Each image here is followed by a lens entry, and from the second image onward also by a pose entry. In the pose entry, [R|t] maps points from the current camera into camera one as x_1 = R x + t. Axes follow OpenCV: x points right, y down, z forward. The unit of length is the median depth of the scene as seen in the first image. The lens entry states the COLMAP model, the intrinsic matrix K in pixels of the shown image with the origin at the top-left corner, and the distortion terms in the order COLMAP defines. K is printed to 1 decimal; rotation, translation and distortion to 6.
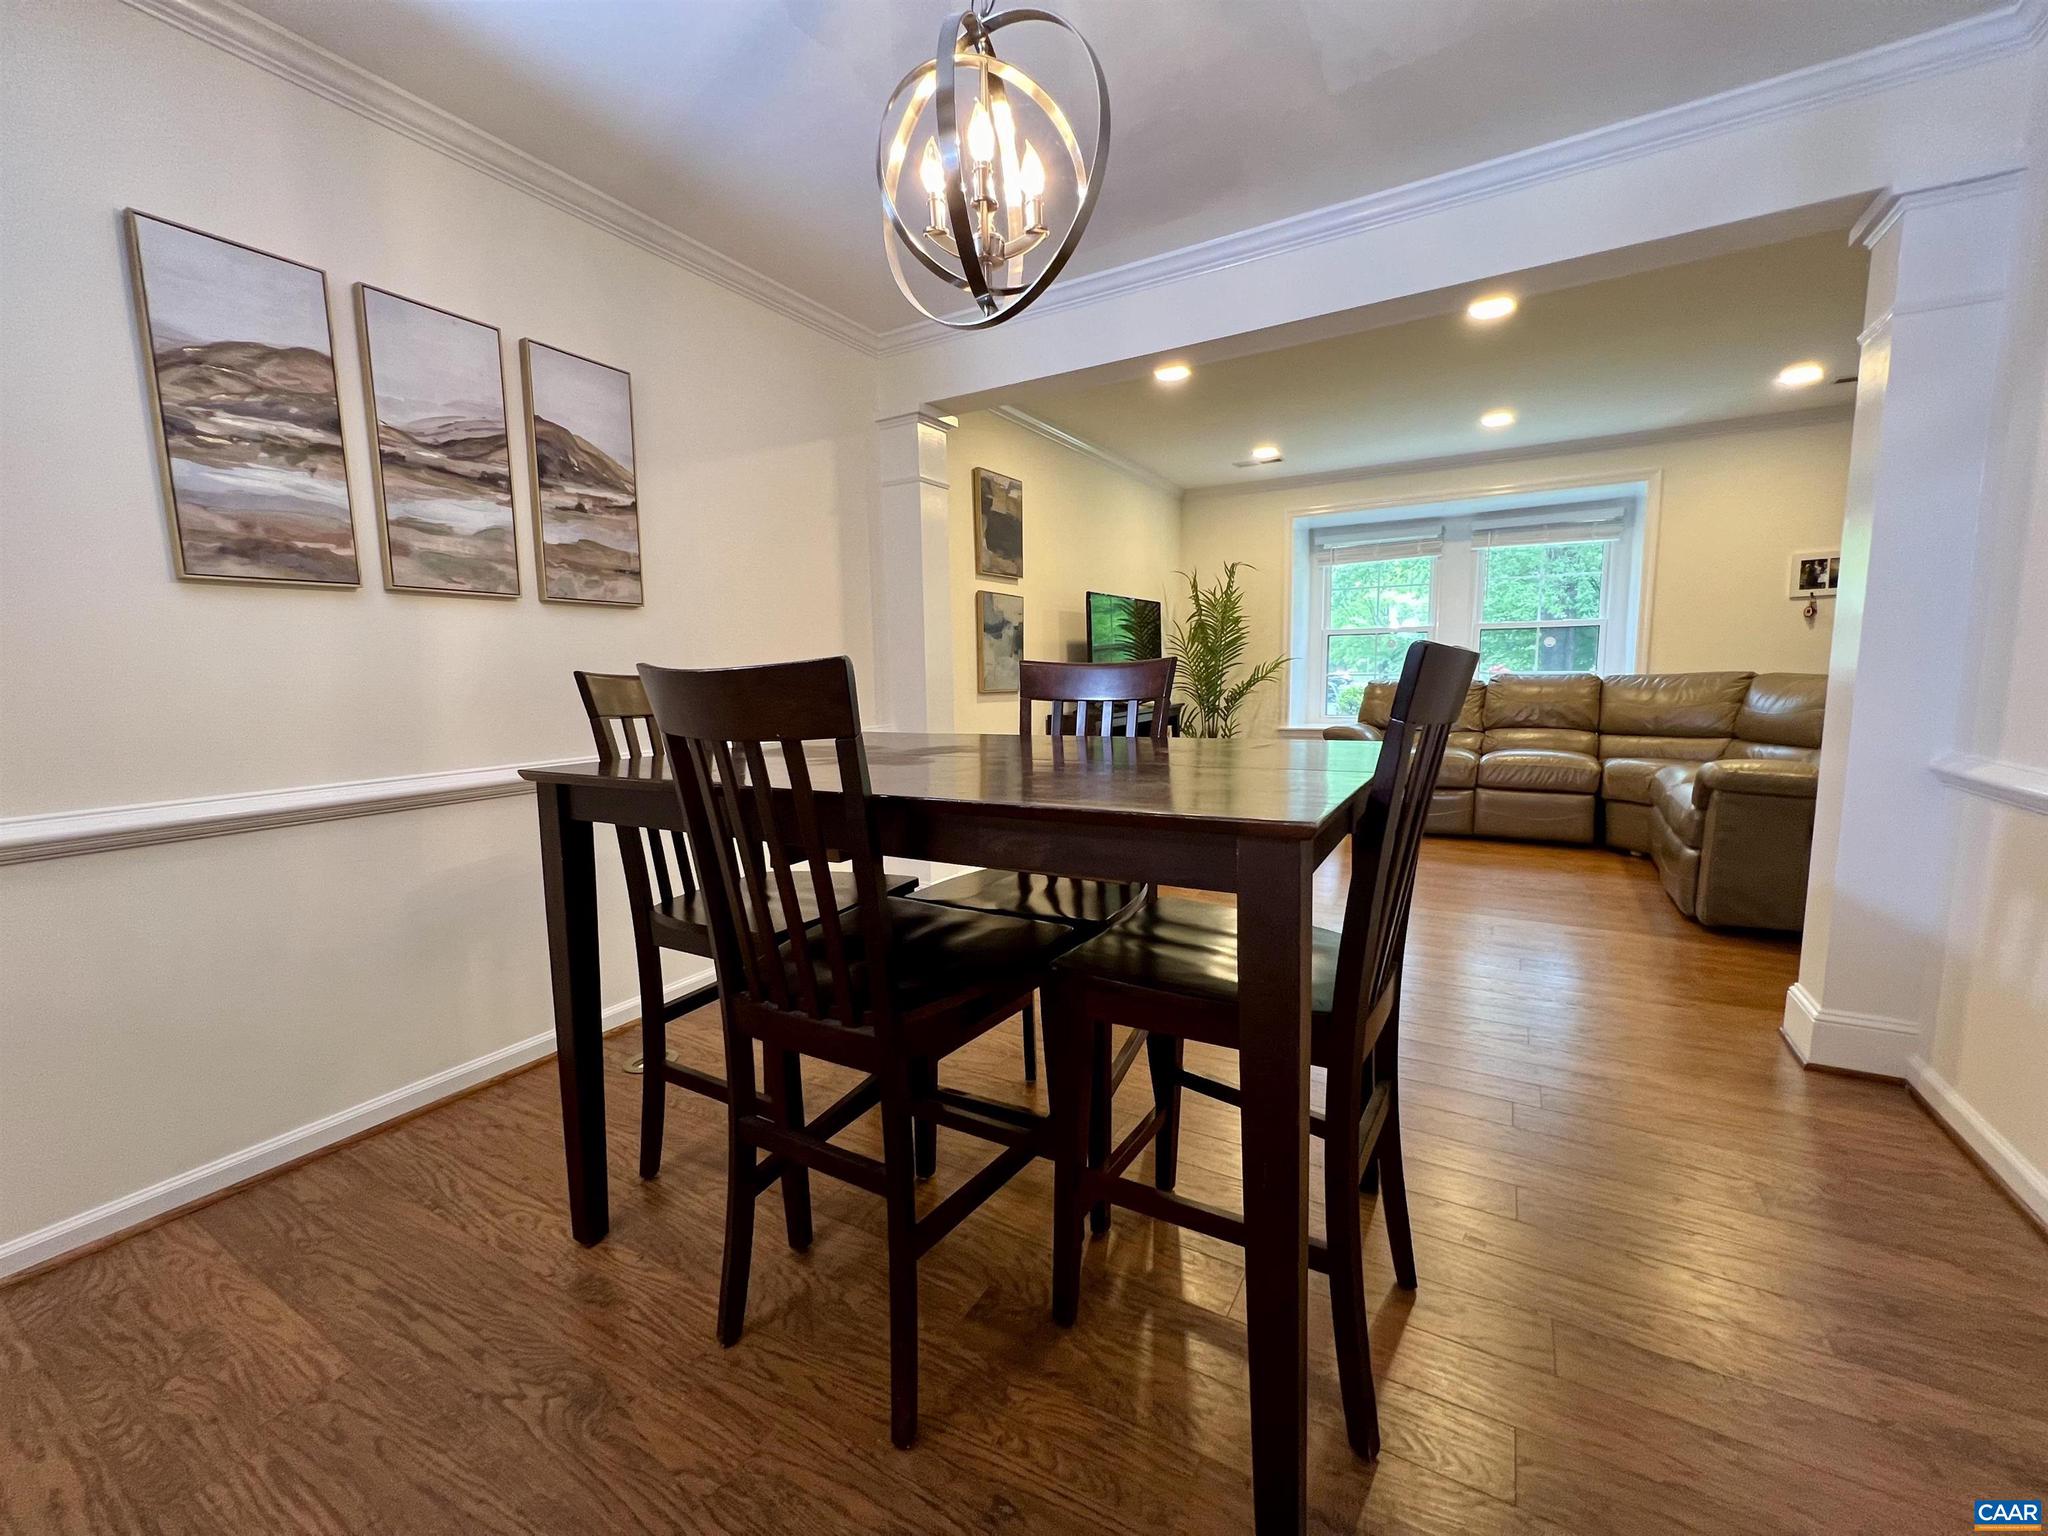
lens RADIAL K [[812.7, 0, 1024.0], [0, 812.7, 768.0], [0, 0, 1]] dist [-0.001652, -0.000109]
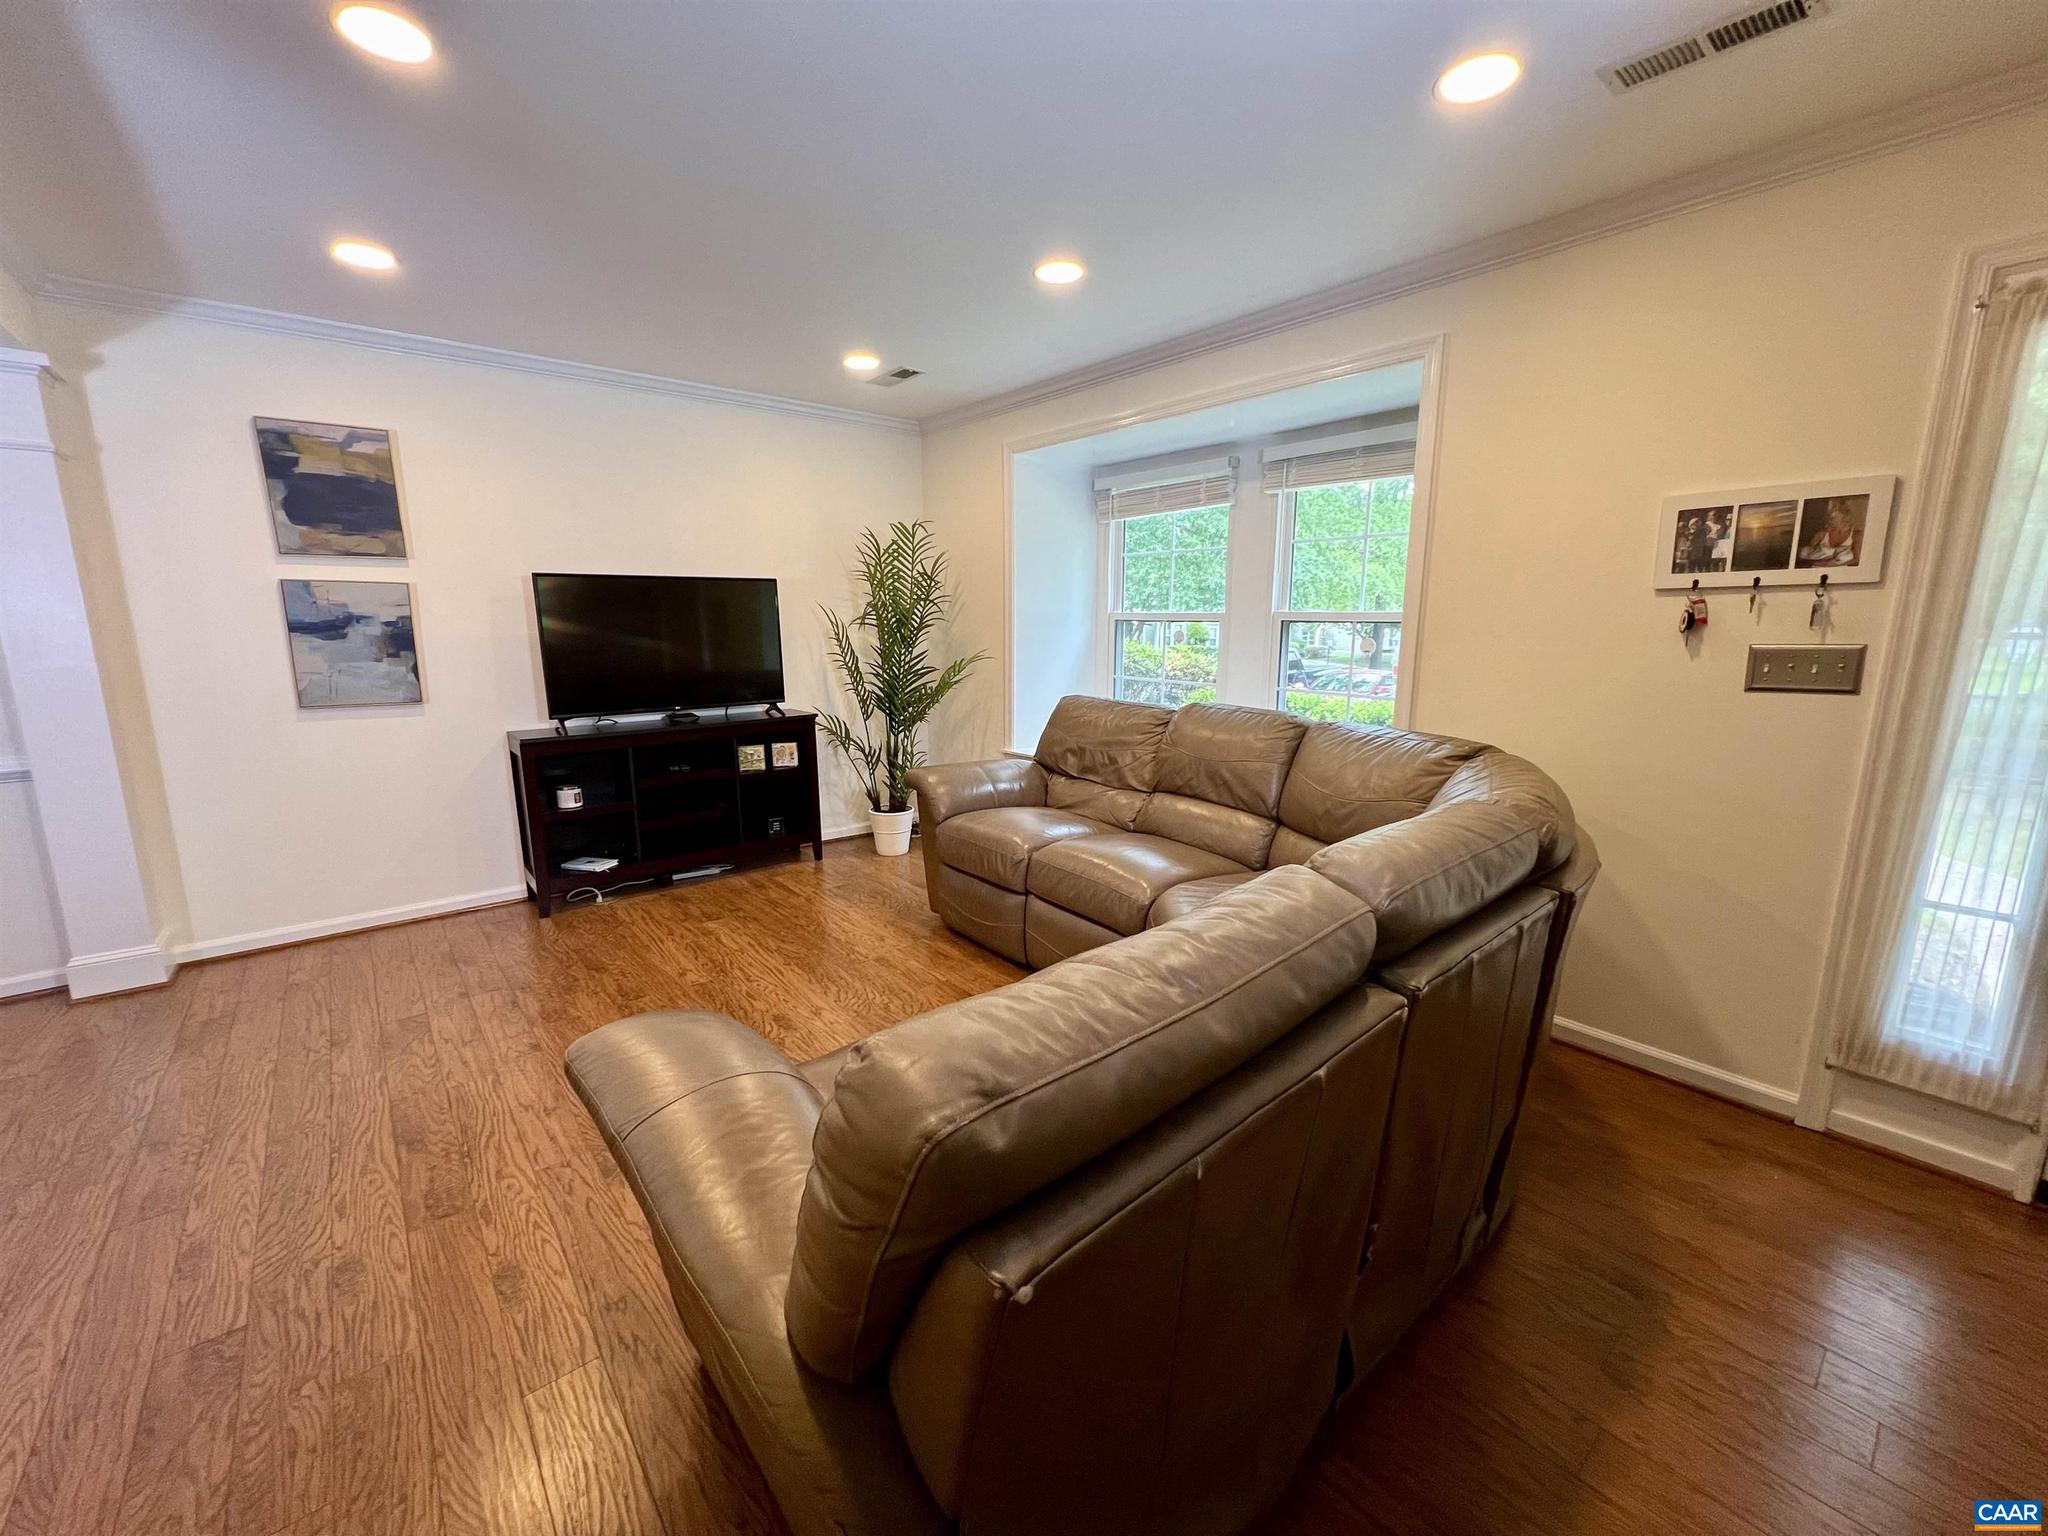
lens RADIAL K [[819.0, 0, 1024.3], [0, 819.0, 770.6], [0, 0, 1]] dist [-0.000847, 0.000112]
pose [[0.942027, 0.081993, -0.325365, 0.848904], [-0.059404, 0.995120, 0.078782, -0.134189], [0.330237, -0.054887, 0.942301, 0.467888]]
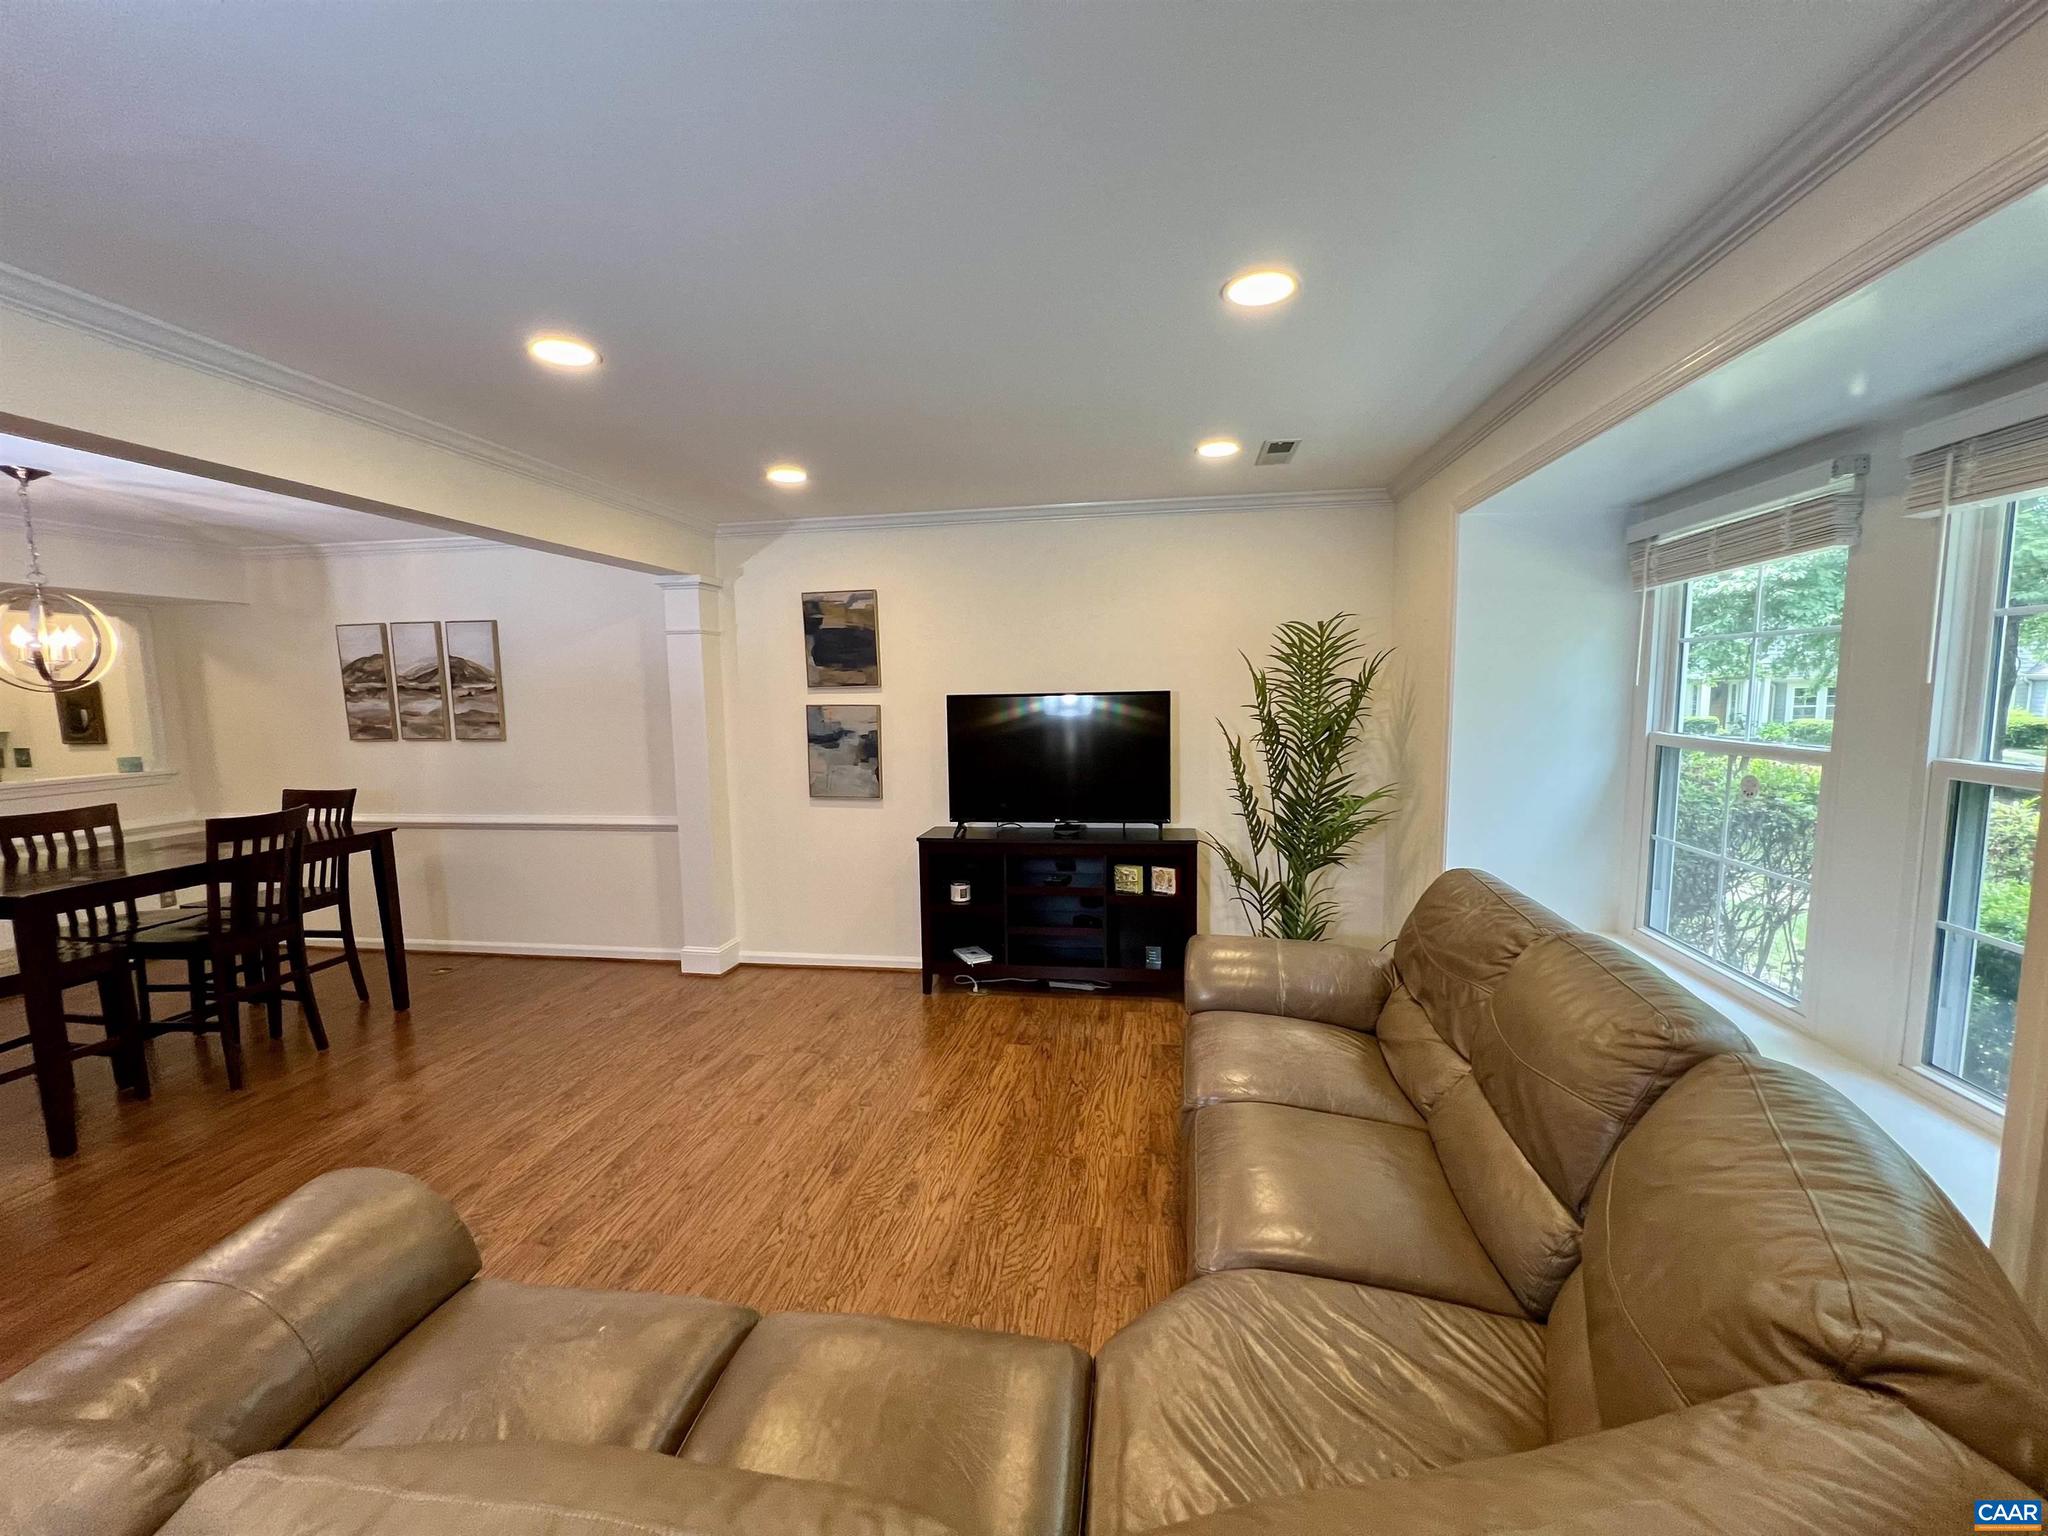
lens RADIAL K [[819.0, 0, 1024.3], [0, 819.0, 770.6], [0, 0, 1]] dist [-0.000847, 0.000112]
pose [[0.368879, 0.107221, -0.923272, 1.023471], [-0.104437, 0.991815, 0.073454, -0.231585], [0.923591, 0.069328, 0.377058, 0.826155]]
